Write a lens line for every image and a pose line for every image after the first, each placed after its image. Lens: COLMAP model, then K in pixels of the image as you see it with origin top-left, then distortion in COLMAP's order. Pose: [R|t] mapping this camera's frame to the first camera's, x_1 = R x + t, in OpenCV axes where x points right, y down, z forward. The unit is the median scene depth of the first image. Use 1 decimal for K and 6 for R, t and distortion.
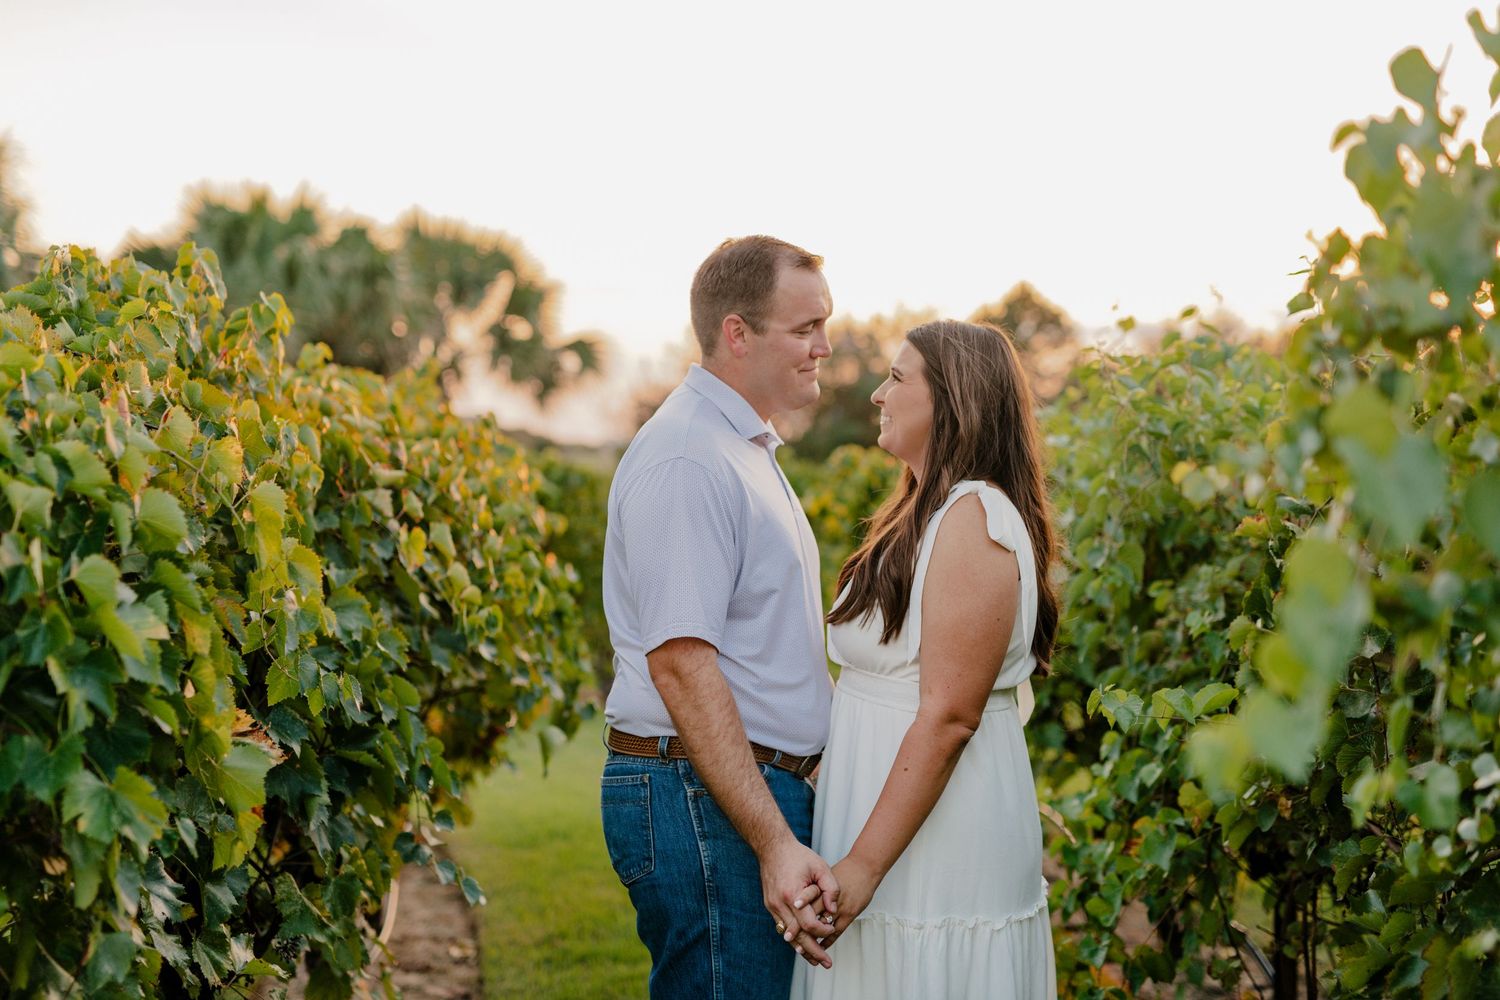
lens RADIAL K [[2049.3, 0, 750.0], [0, 2049.3, 500.0], [0, 0, 1]] dist [0.000648, -0.036317]
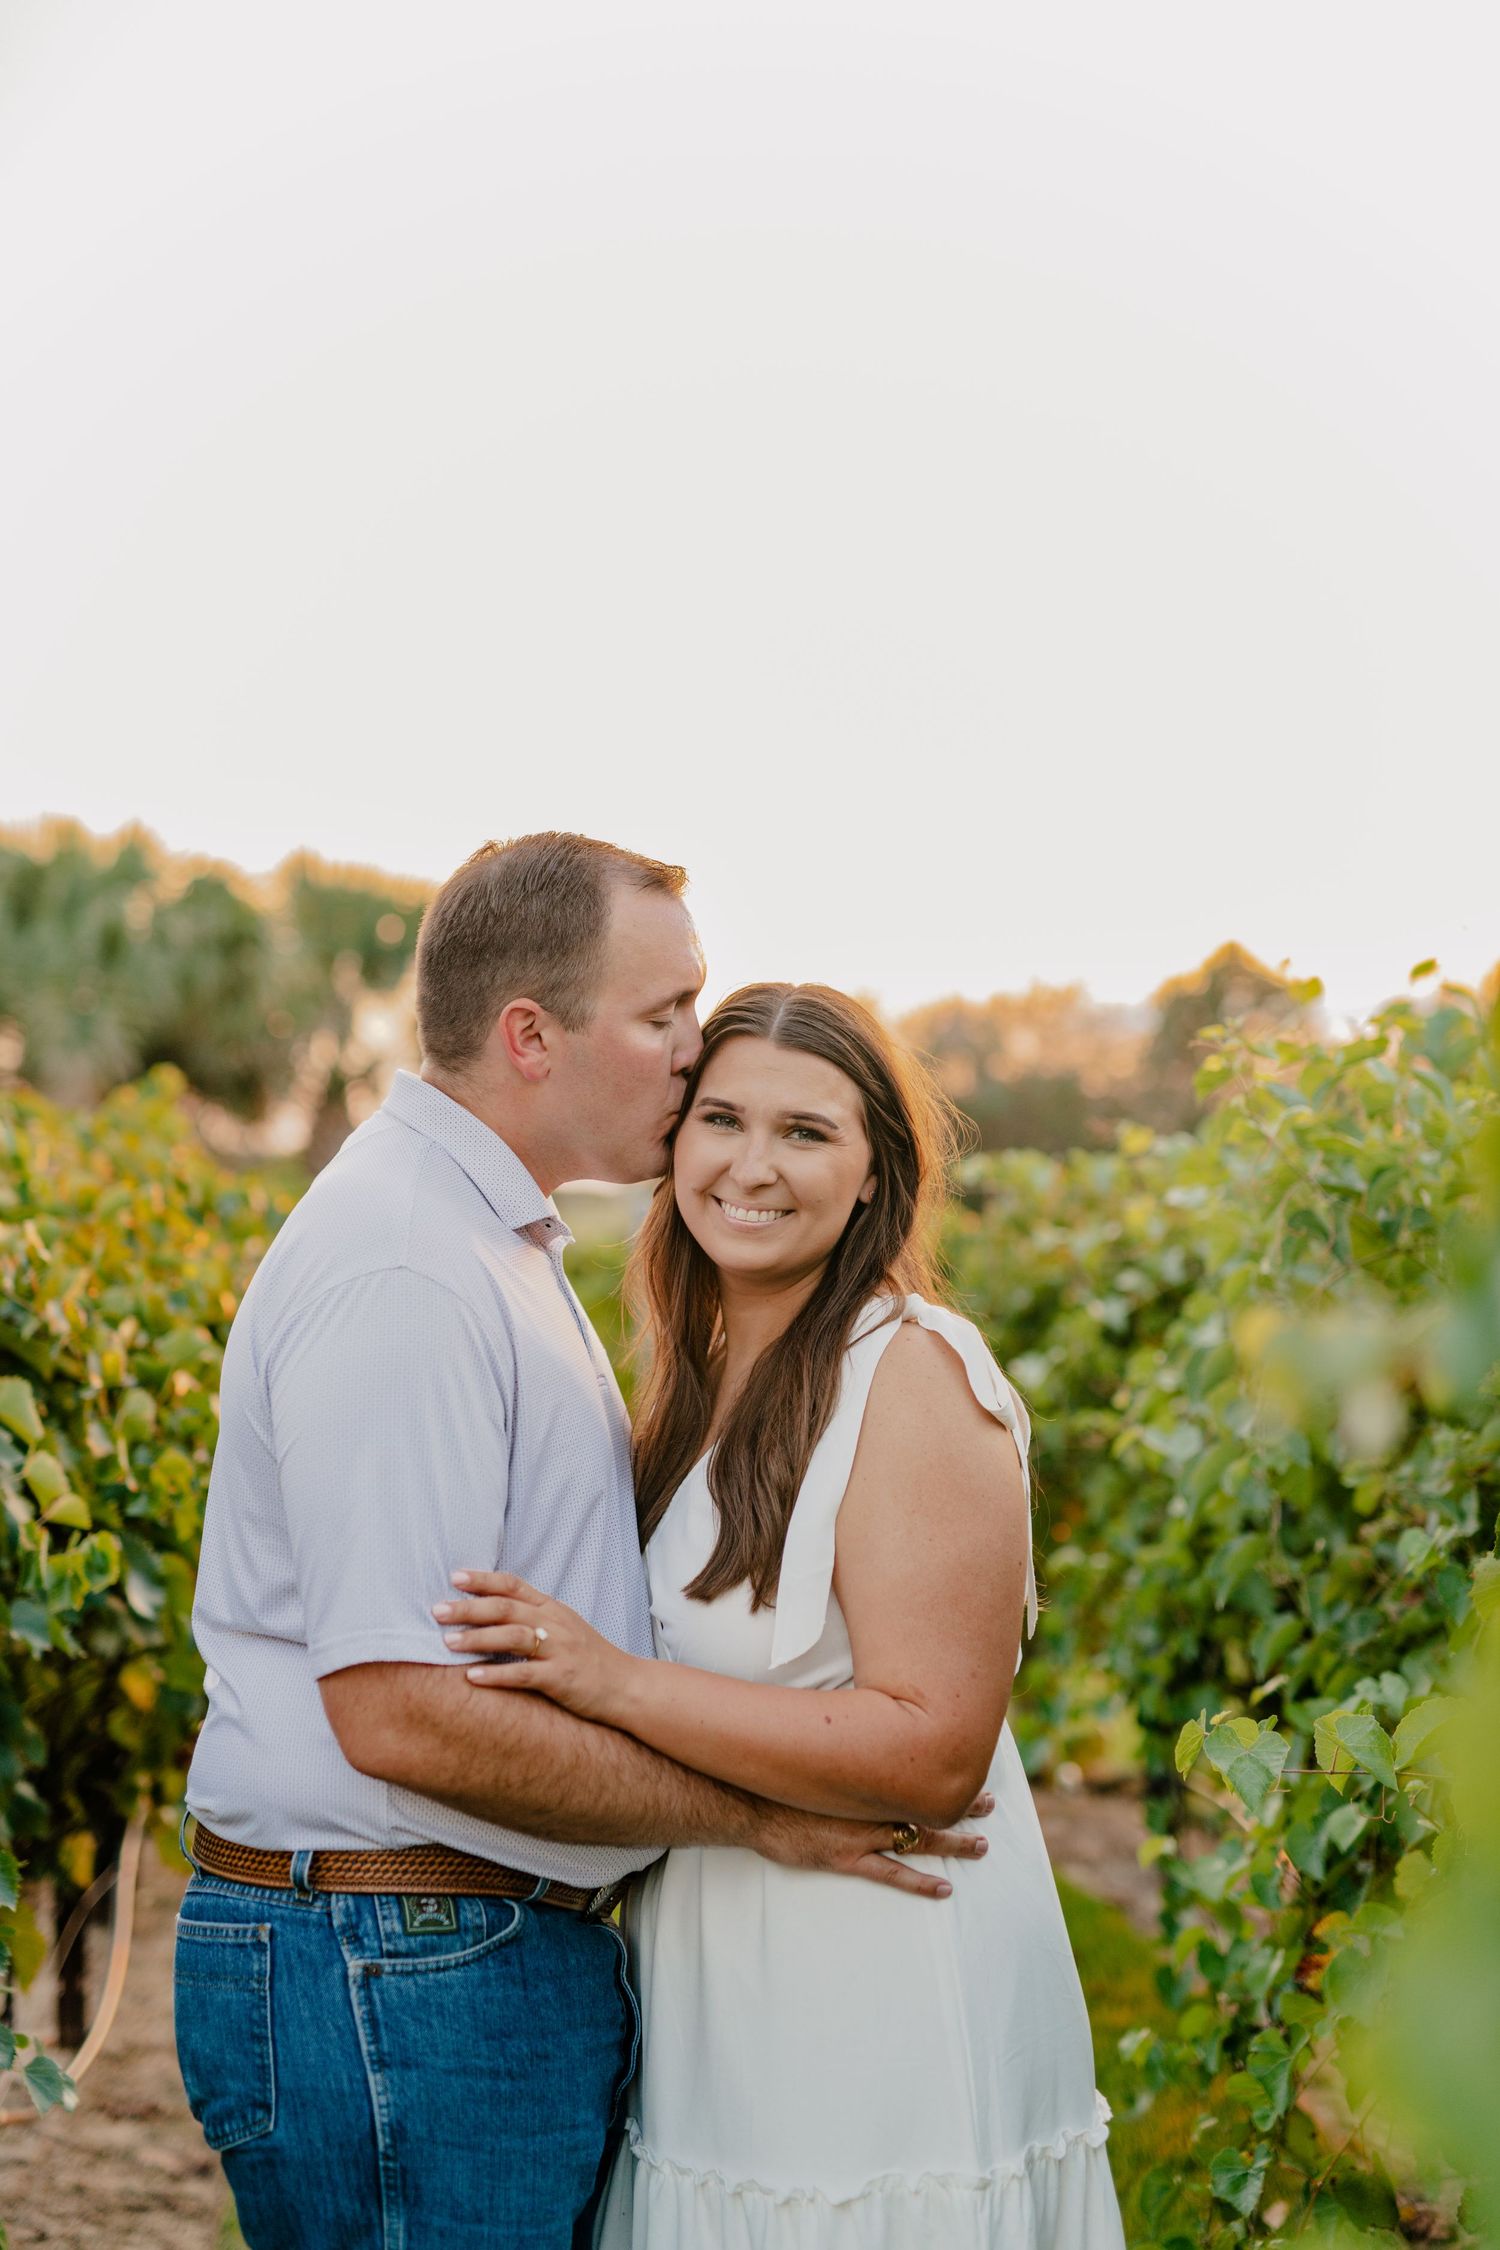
lens RADIAL K [[3073.9, 0, 719.9], [0, 3073.9, 1162.1], [0, 0, 1]] dist [0.000648, -0.036317]
pose [[0.999344, -0.018584, -0.031090, 0.059695], [0.017452, 0.999188, -0.036314, -0.012781], [0.031739, 0.035748, 0.998857, 0.186973]]
